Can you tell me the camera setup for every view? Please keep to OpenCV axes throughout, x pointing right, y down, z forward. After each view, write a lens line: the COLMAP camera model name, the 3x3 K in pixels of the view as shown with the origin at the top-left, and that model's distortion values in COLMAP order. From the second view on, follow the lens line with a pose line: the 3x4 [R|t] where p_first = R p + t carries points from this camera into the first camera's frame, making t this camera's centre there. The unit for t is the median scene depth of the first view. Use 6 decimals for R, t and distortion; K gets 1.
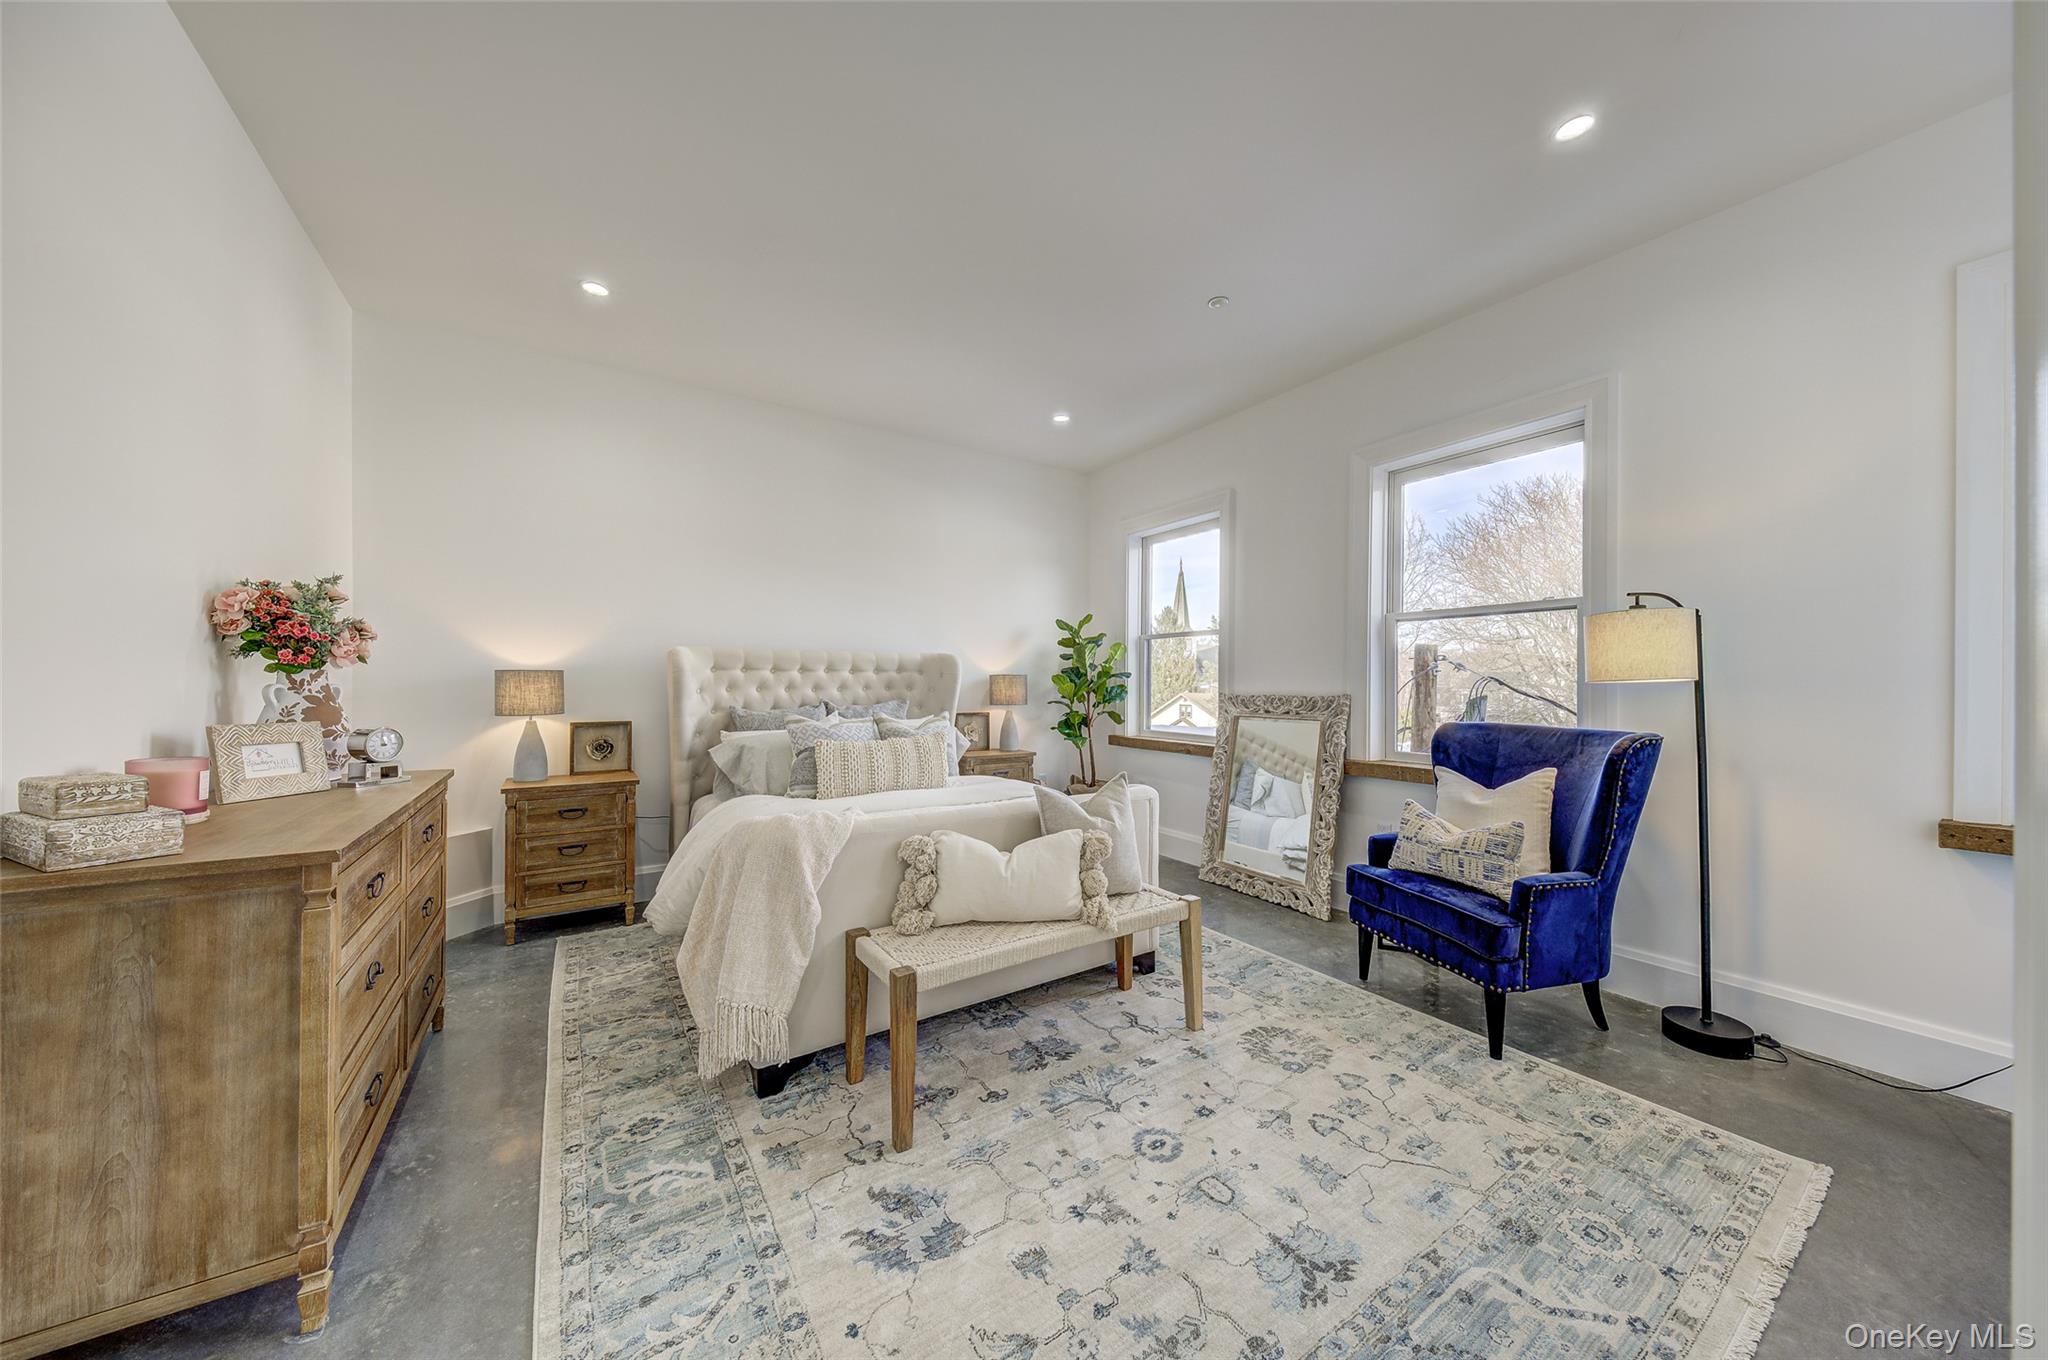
lens RADIAL K [[705.6, 0, 1024.0], [0, 705.6, 680.0], [0, 0, 1]] dist [0.020669, -0.006534]
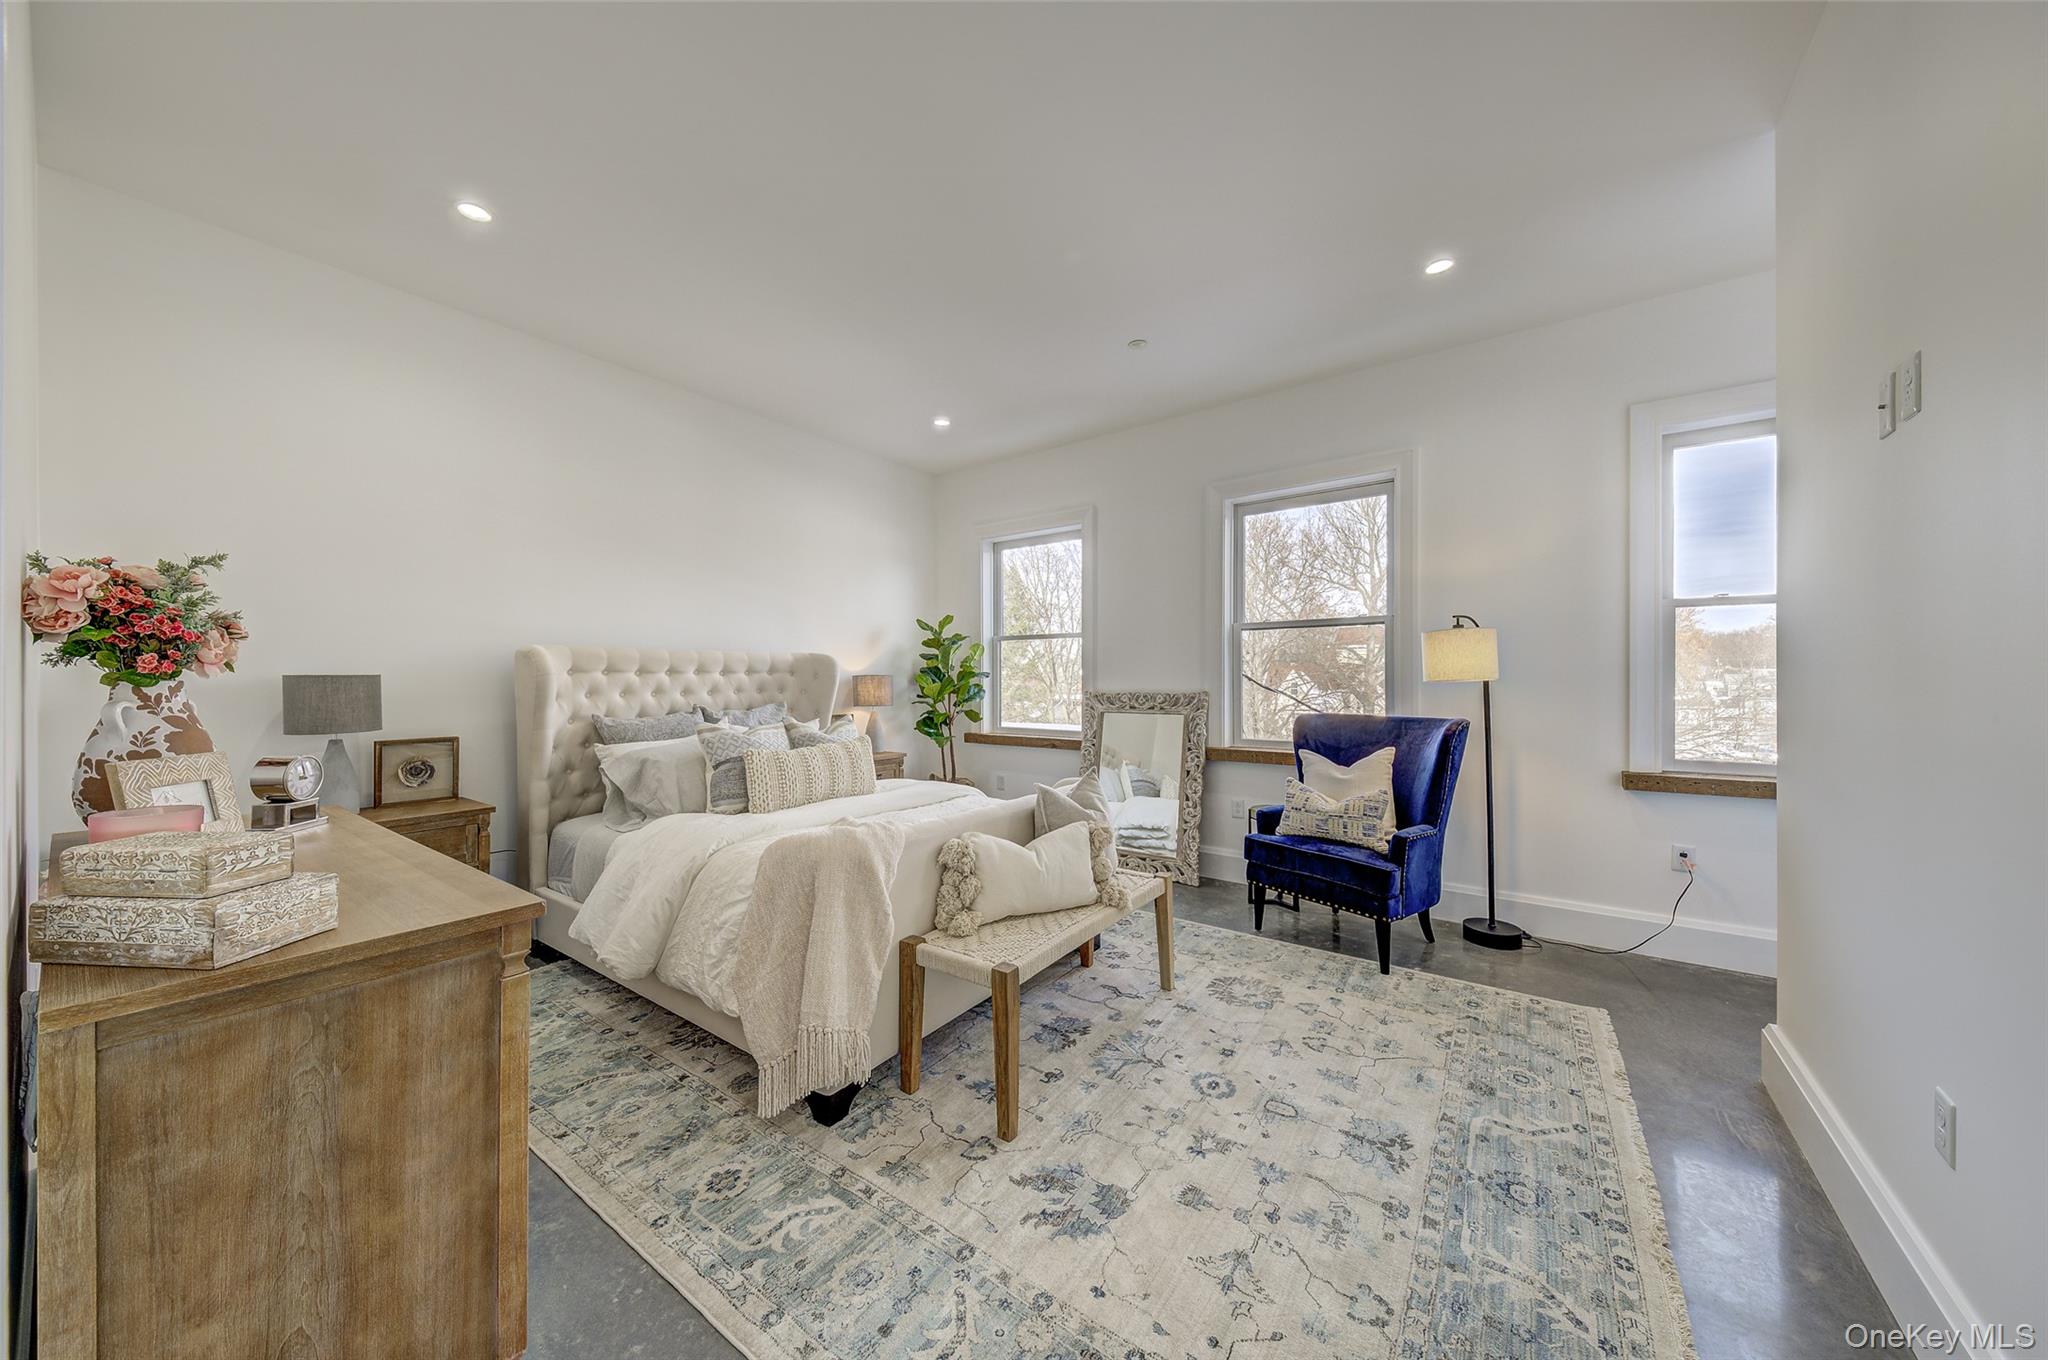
lens RADIAL K [[705.6, 0, 1024.0], [0, 705.6, 680.0], [0, 0, 1]] dist [0.020669, -0.006534]
pose [[0.940900, -0.008019, 0.338590, -0.328035], [0.006509, 0.999963, 0.005594, -0.010750], [-0.338622, -0.003060, 0.940917, 0.011081]]
